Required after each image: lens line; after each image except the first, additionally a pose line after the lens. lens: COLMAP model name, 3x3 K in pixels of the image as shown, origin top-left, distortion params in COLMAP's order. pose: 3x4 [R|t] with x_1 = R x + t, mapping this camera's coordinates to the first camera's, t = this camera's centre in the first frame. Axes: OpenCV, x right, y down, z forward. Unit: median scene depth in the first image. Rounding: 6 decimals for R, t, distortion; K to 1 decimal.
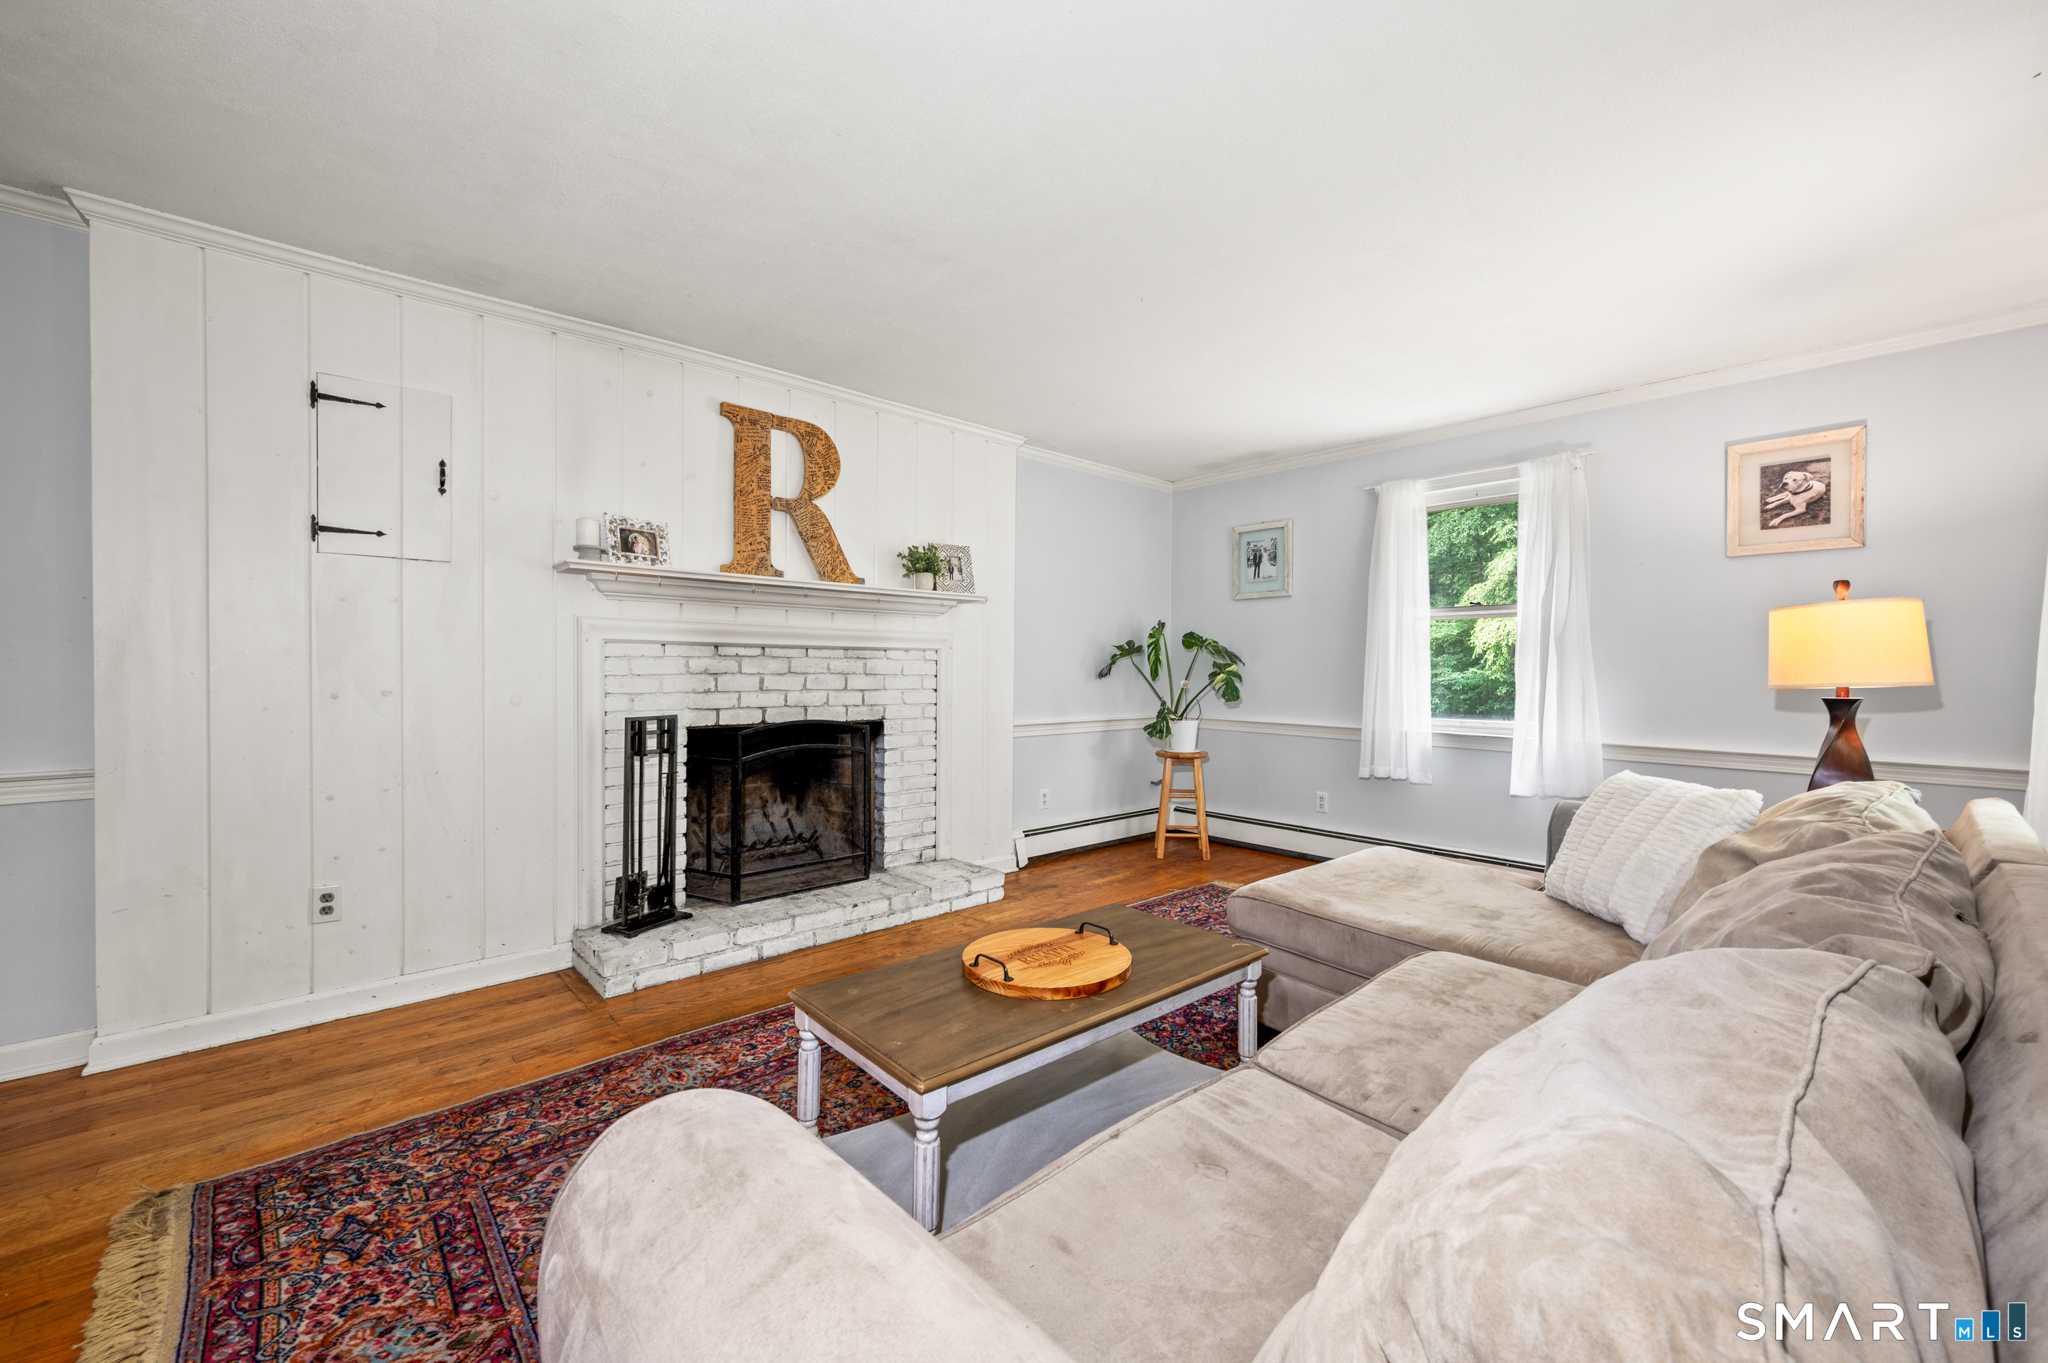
lens RADIAL K [[785.7, 0, 1096.8], [0, 785.7, 673.2], [0, 0, 1]] dist [0.000130, -0.000059]
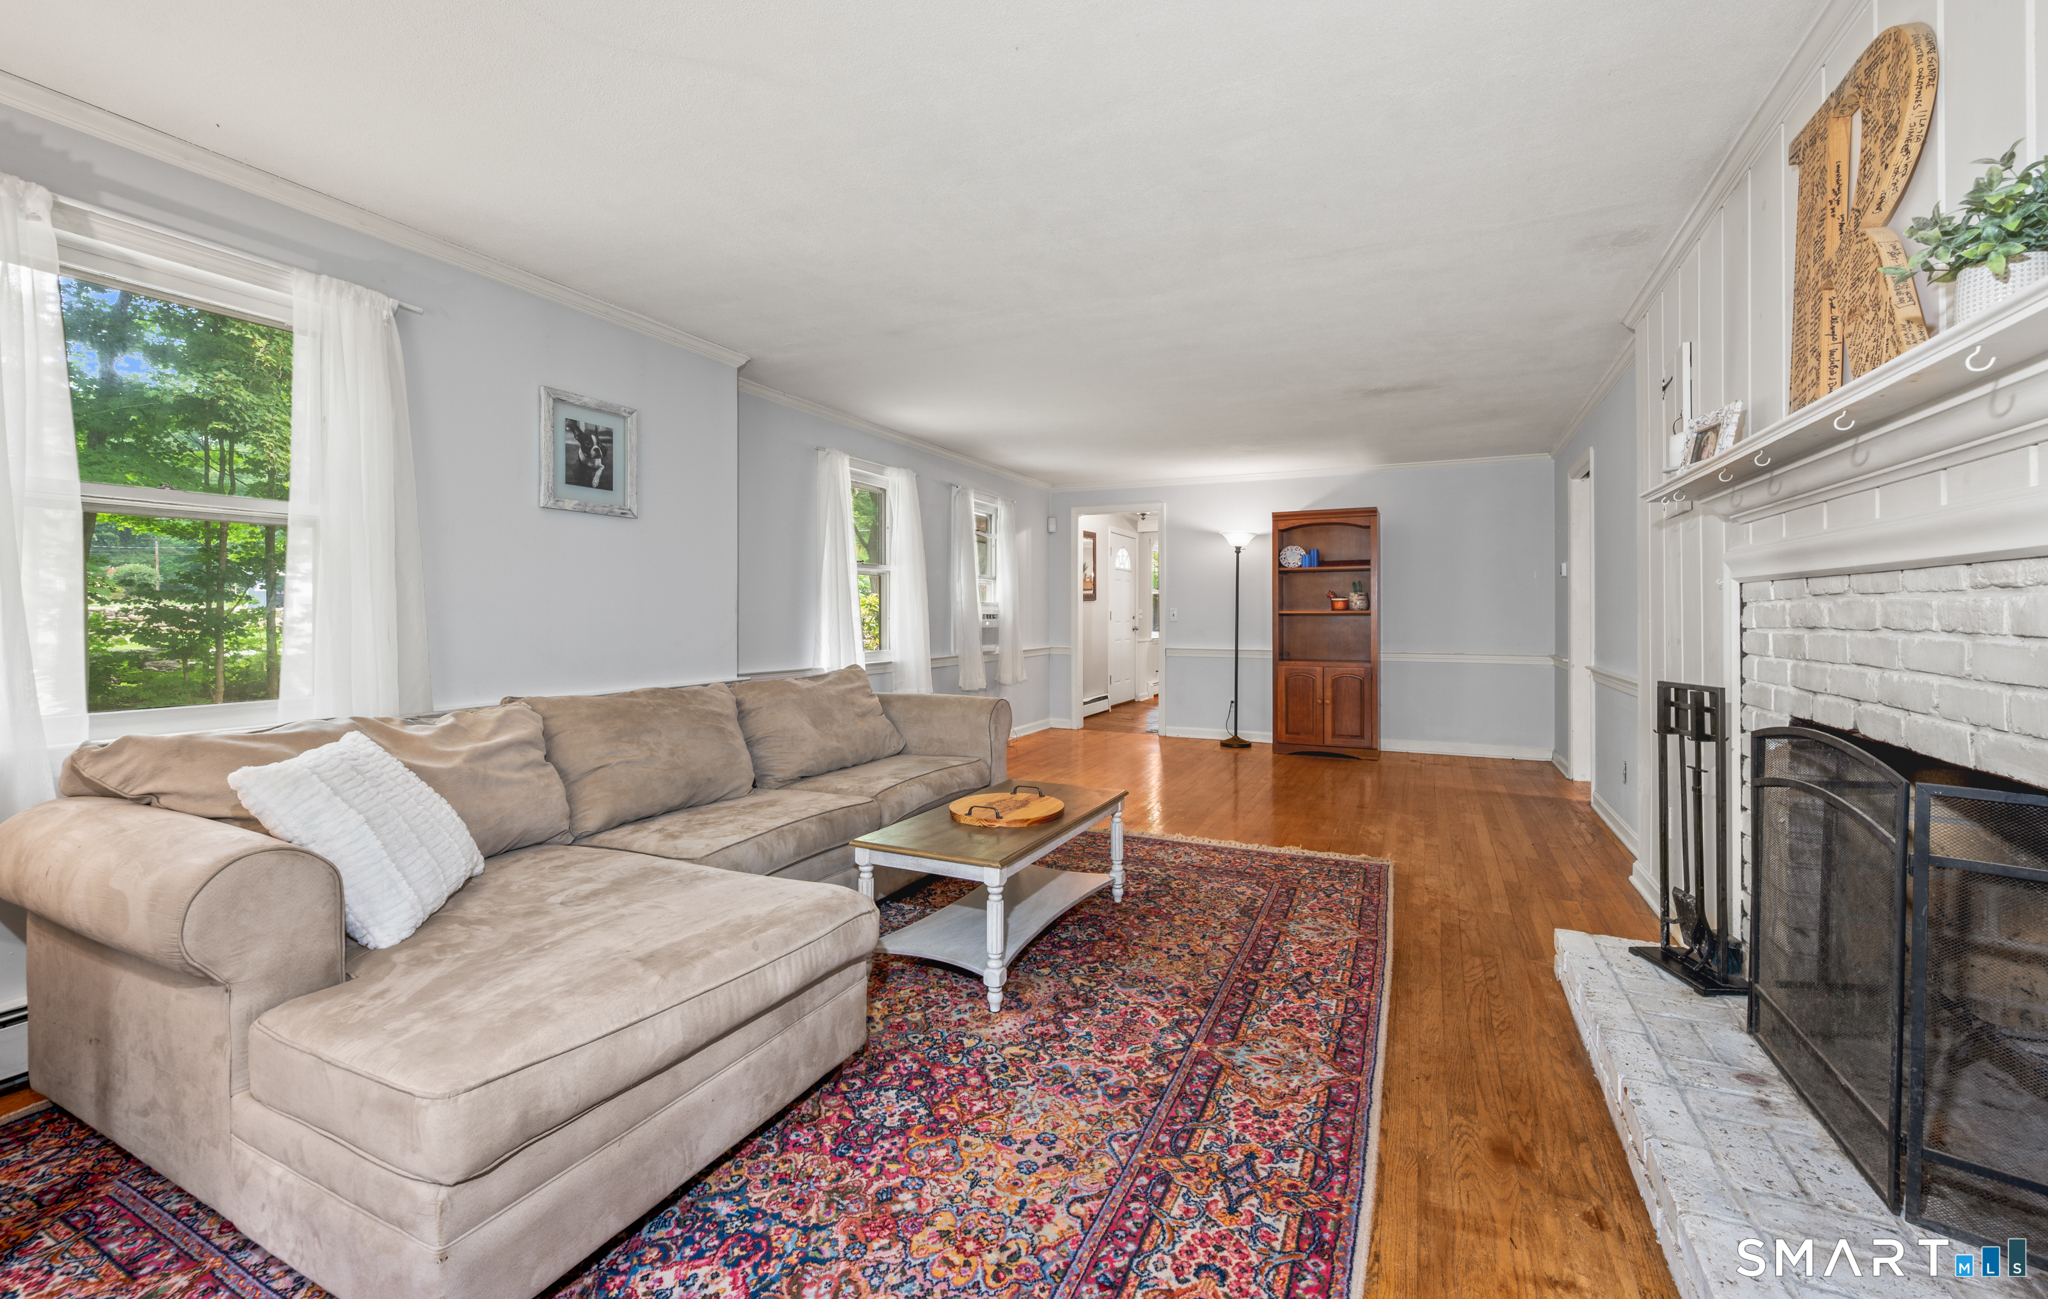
lens RADIAL K [[796.9, 0, 1059.9], [0, 796.9, 613.7], [0, 0, 1]] dist [0.000238, -0.000057]
pose [[-0.930352, -0.012589, -0.366452, 0.212486], [-0.015861, 0.999857, 0.005921, -0.003468], [0.366325, 0.011320, -0.930418, 1.304225]]
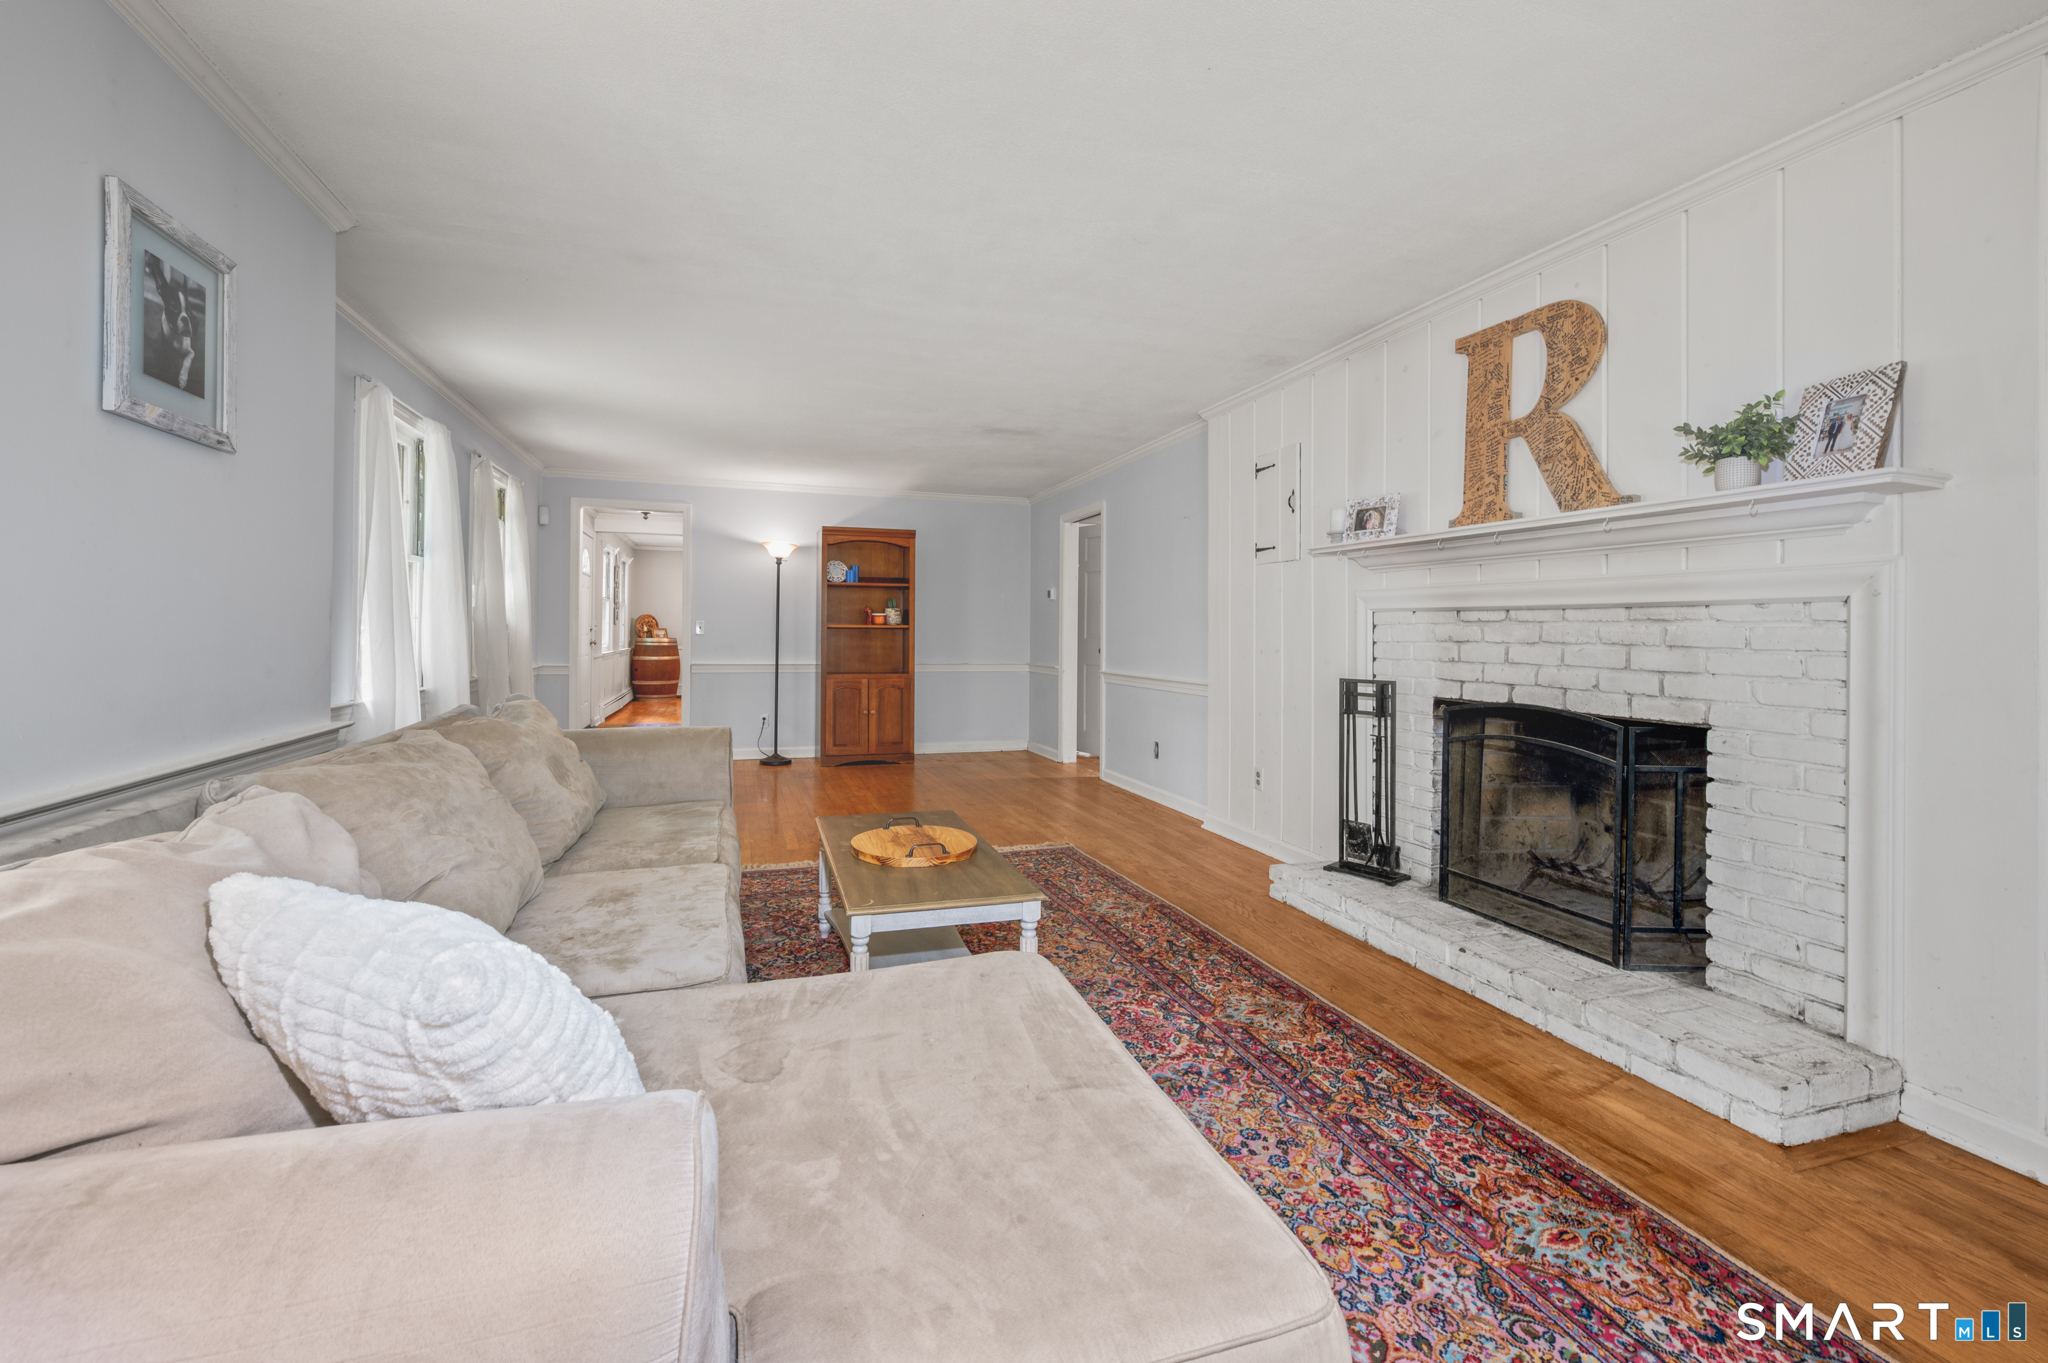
lens RADIAL K [[810.3, 0, 950.4], [0, 810.3, 630.6], [0, 0, 1]] dist [0.001219, 0.000060]
pose [[-0.479735, -0.015726, -0.877273, 0.596799], [-0.025629, 0.999664, -0.003904, 0.006830], [0.877039, 0.020611, -0.479977, 0.916101]]
